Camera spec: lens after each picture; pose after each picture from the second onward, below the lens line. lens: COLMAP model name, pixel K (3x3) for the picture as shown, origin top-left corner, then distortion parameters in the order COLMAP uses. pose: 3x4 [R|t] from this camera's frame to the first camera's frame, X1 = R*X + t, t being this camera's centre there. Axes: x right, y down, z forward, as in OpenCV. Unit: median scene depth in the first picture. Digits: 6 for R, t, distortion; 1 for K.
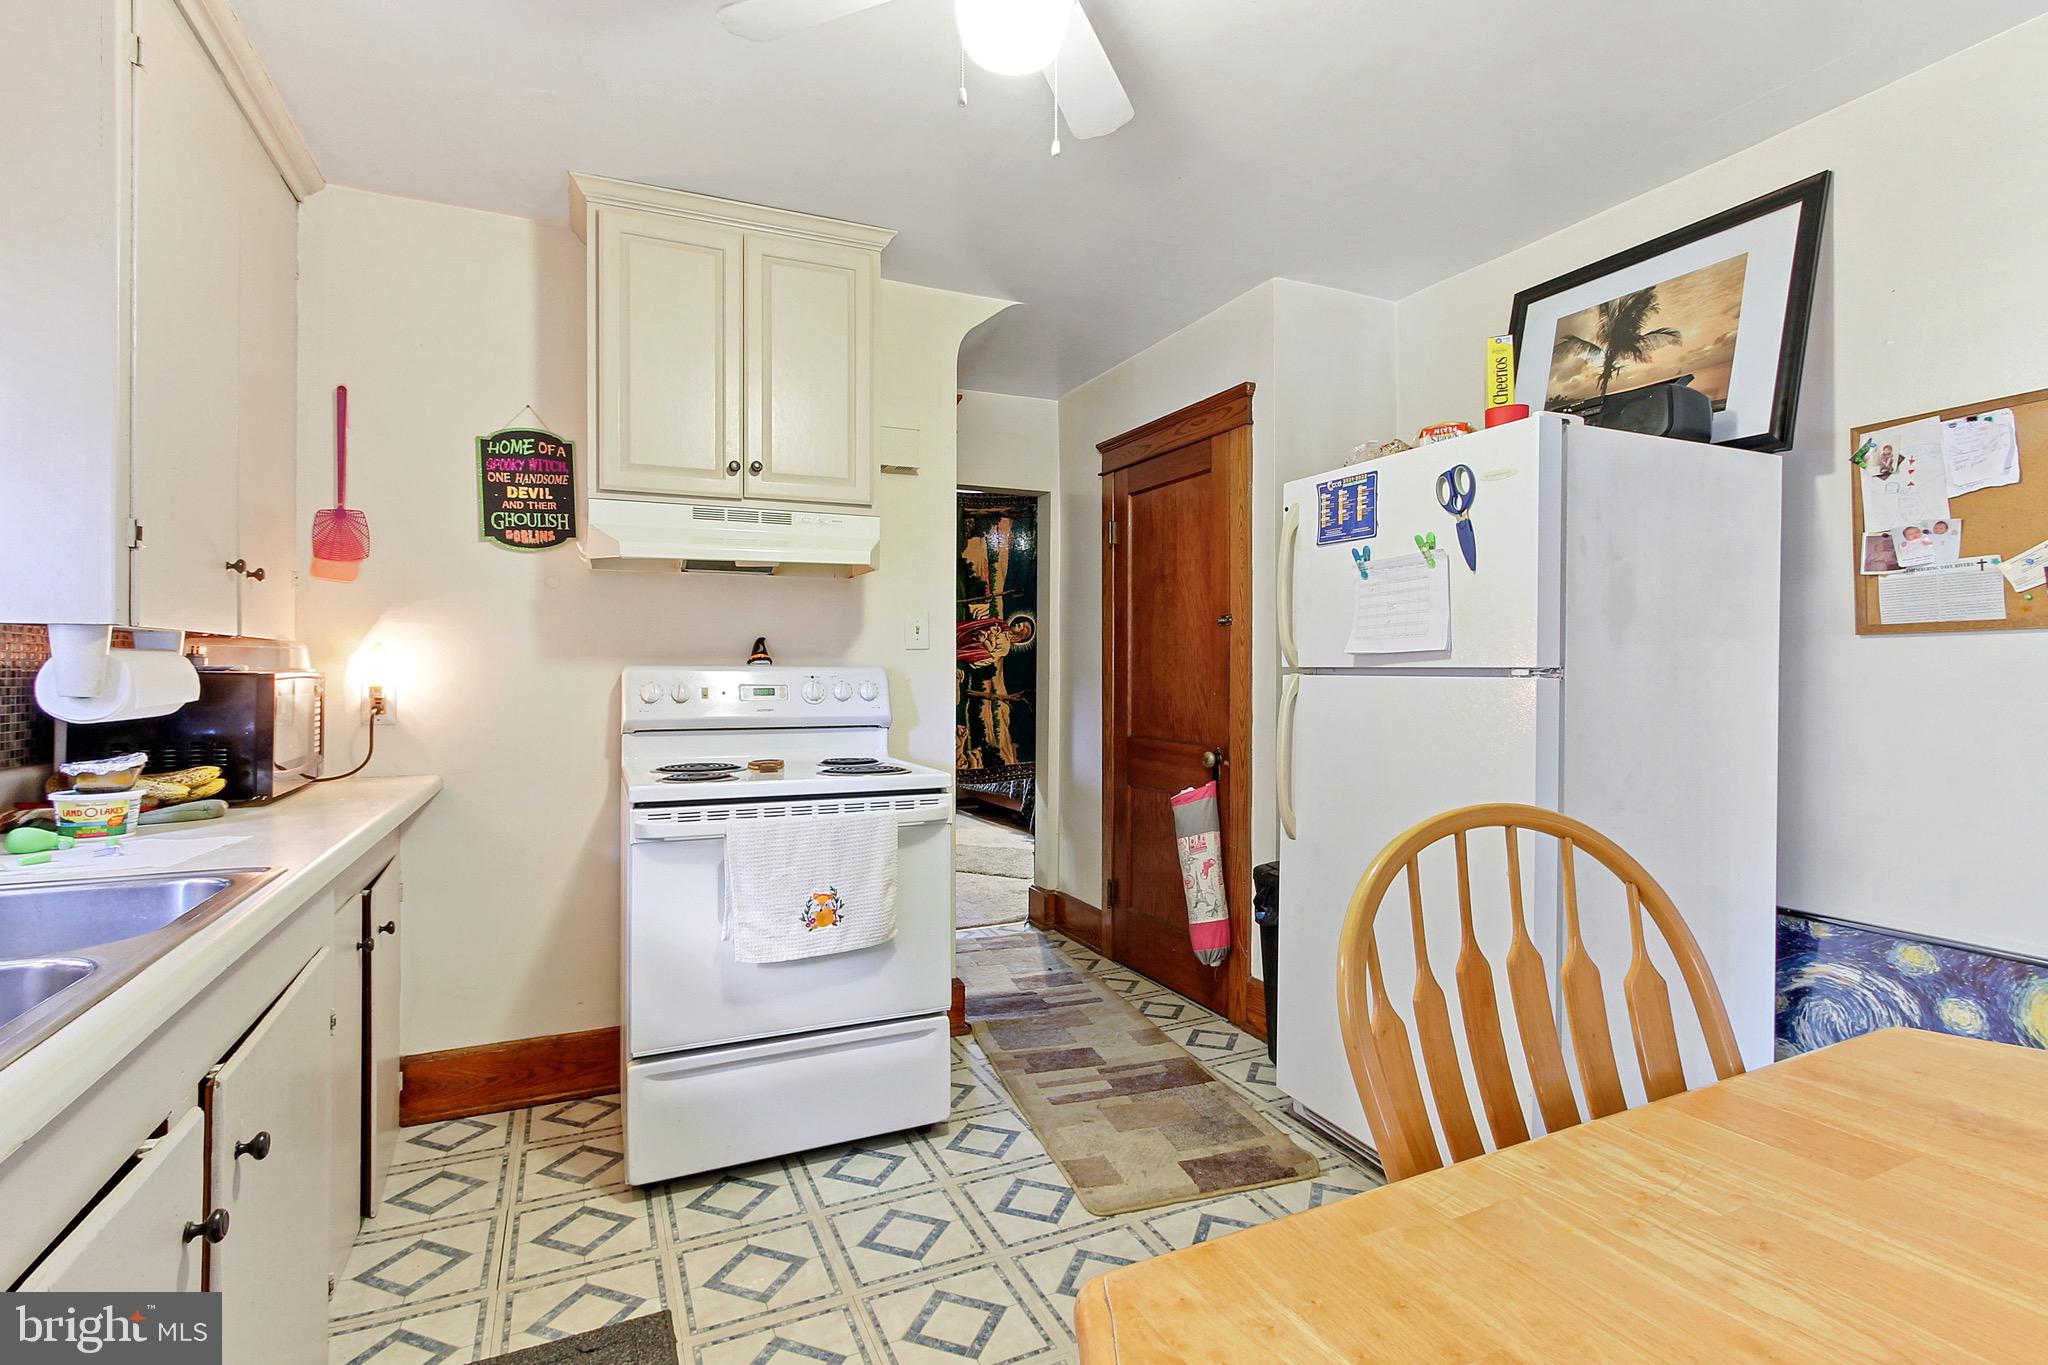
lens RADIAL K [[973.6, 0, 1029.4], [0, 973.6, 680.9], [0, 0, 1]] dist [-0.003604, -0.000050]
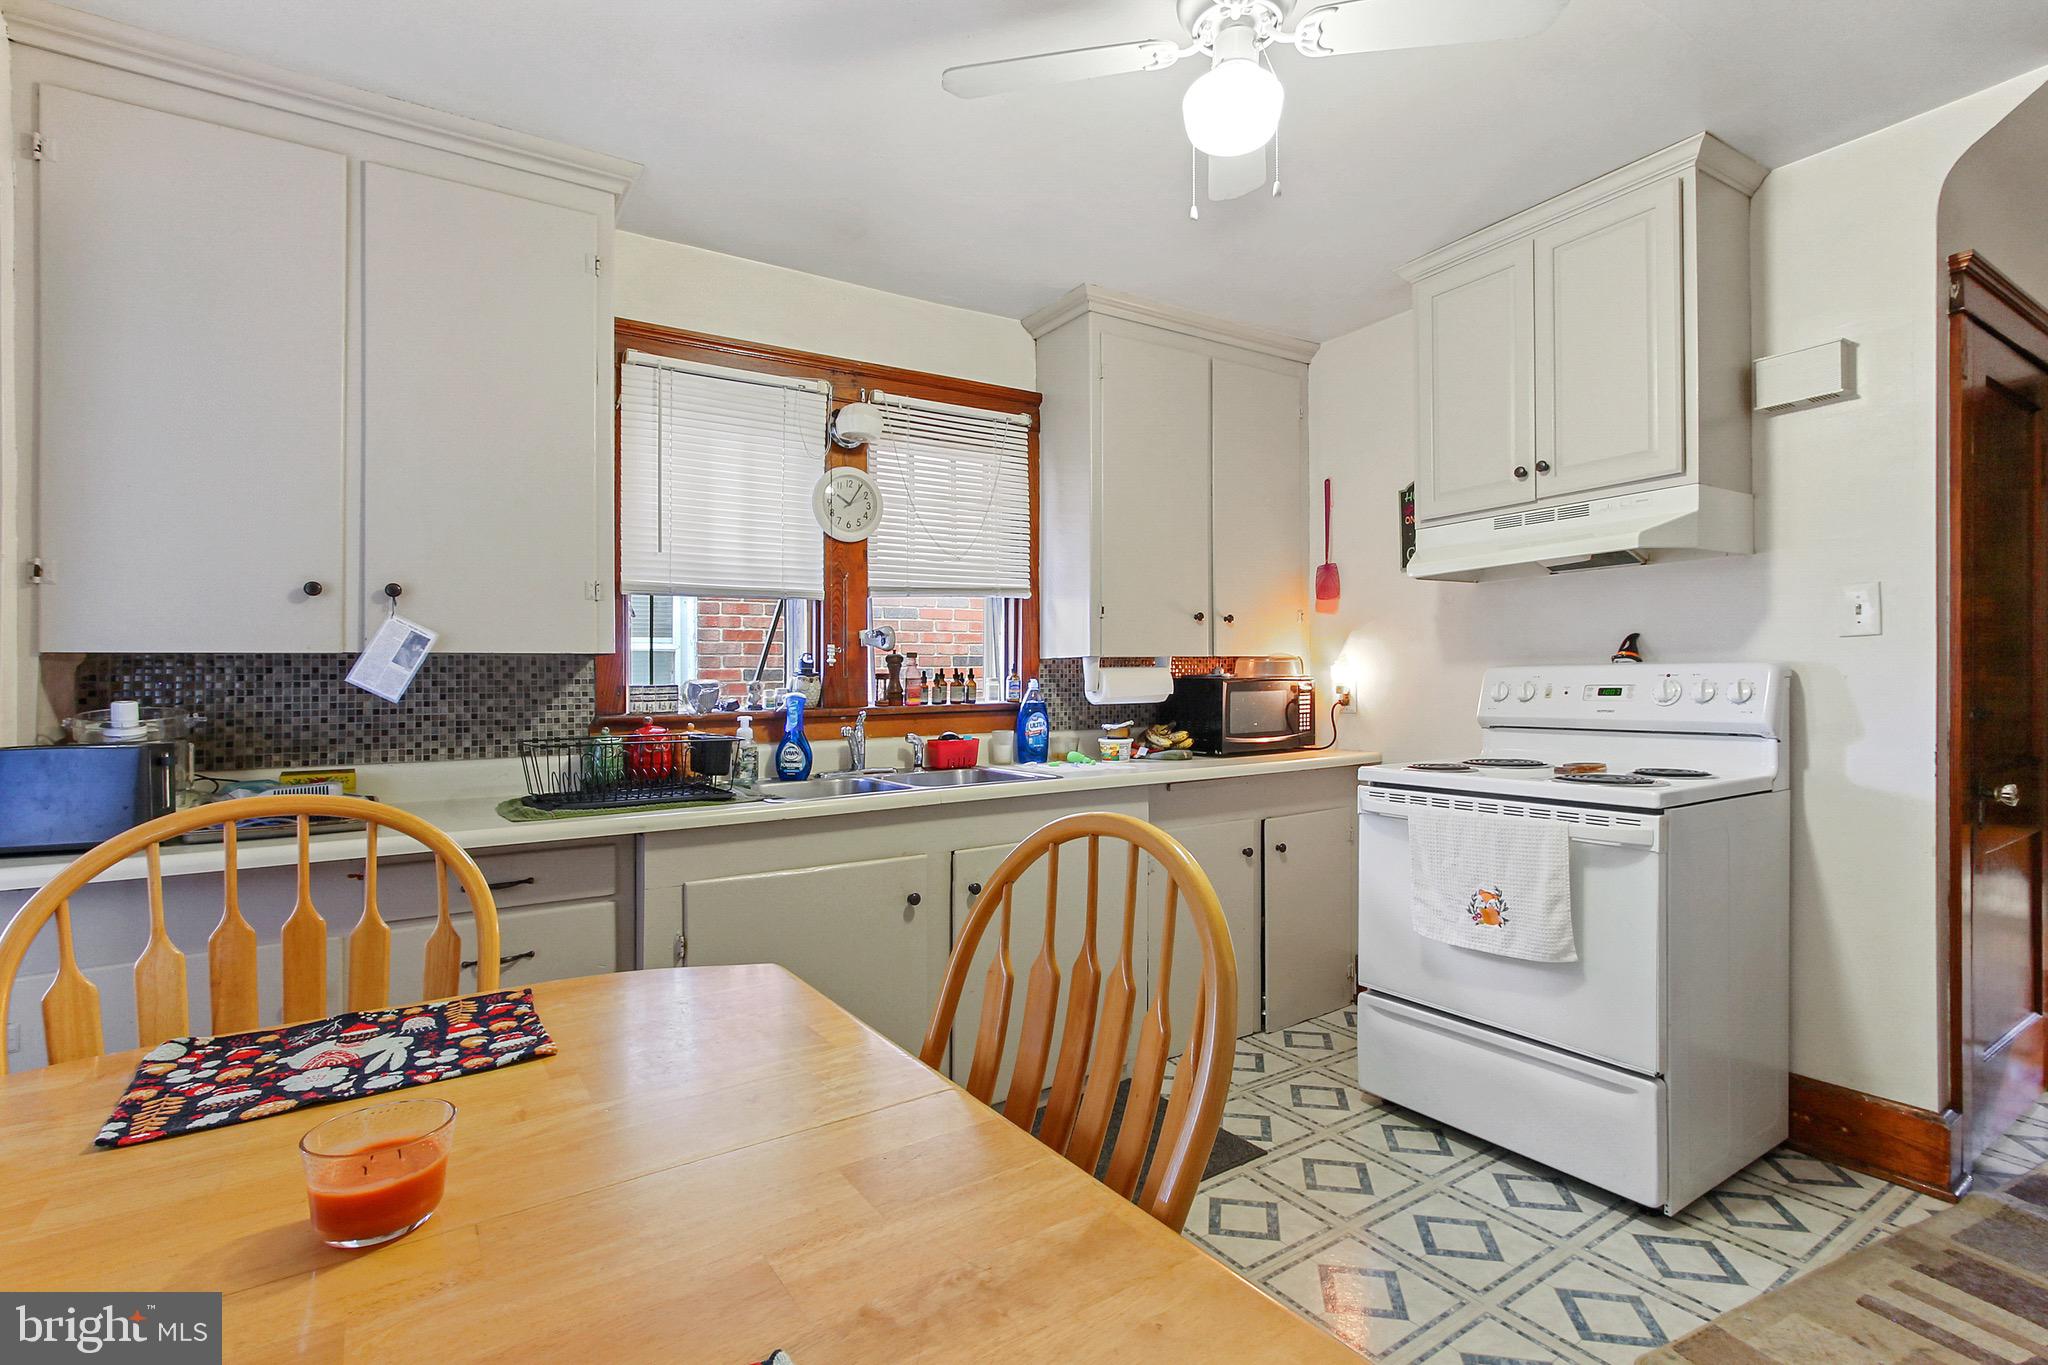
lens RADIAL K [[955.2, 0, 1032.5], [0, 955.2, 680.8], [0, 0, 1]] dist [-0.001393, 0.001068]
pose [[0.142209, -0.004265, -0.989827, 0.715157], [0.006788, 0.999971, -0.003334, -0.000347], [0.989813, -0.006244, 0.142234, 0.399045]]
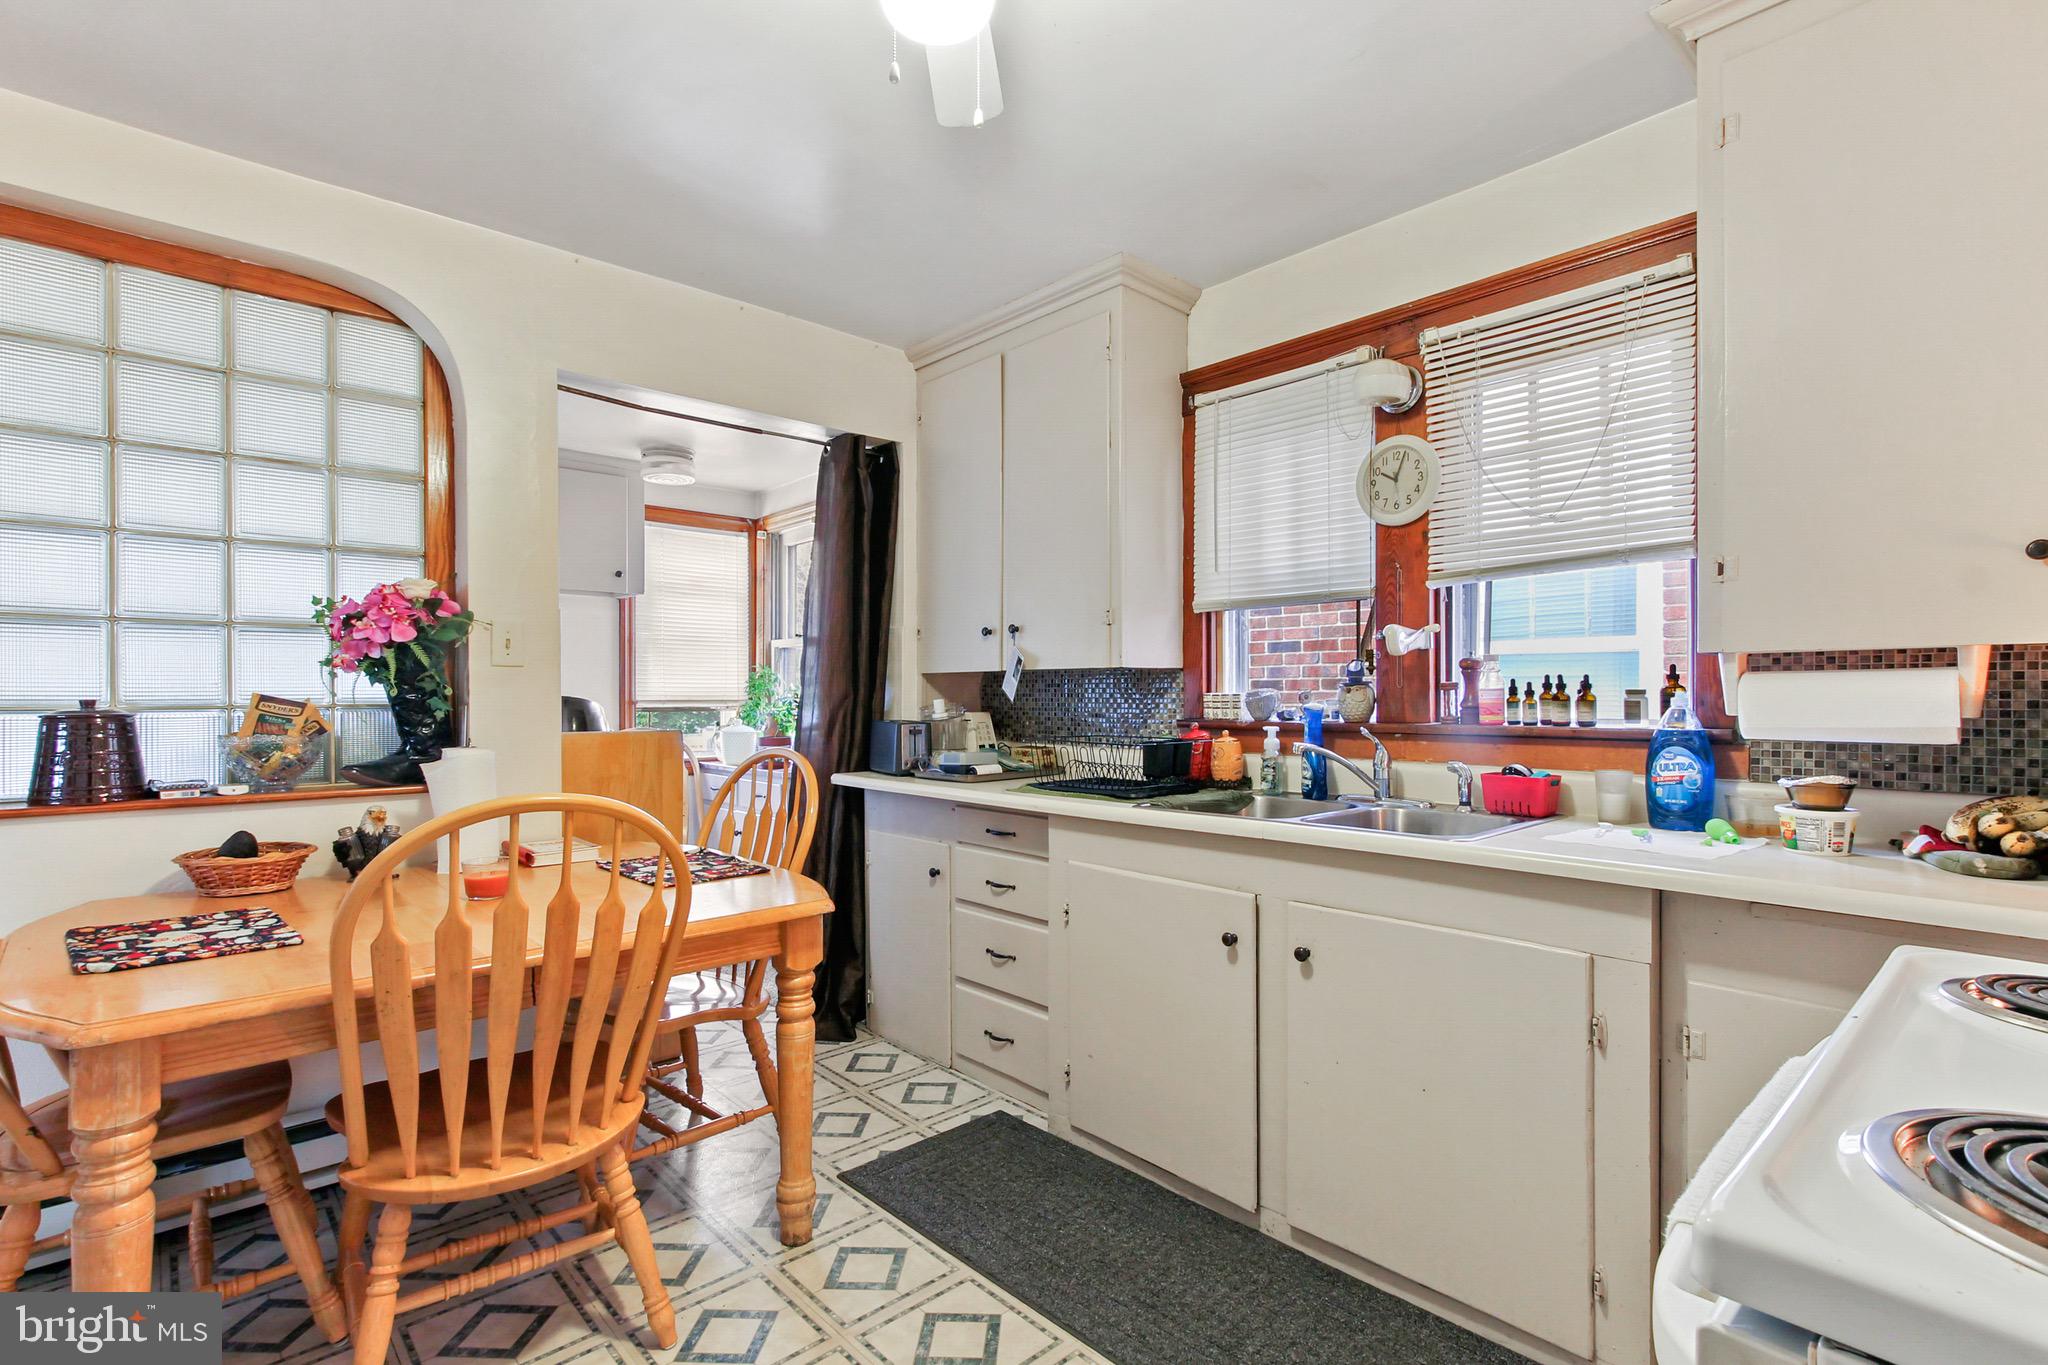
lens RADIAL K [[955.2, 0, 1030.0], [0, 955.2, 696.4], [0, 0, 1]] dist [-0.001393, 0.001068]
pose [[-0.949813, 0.001952, -0.312813, 0.127308], [-0.001146, 0.999952, 0.009720, -0.011267], [0.312817, 0.009590, -0.949765, 1.248380]]
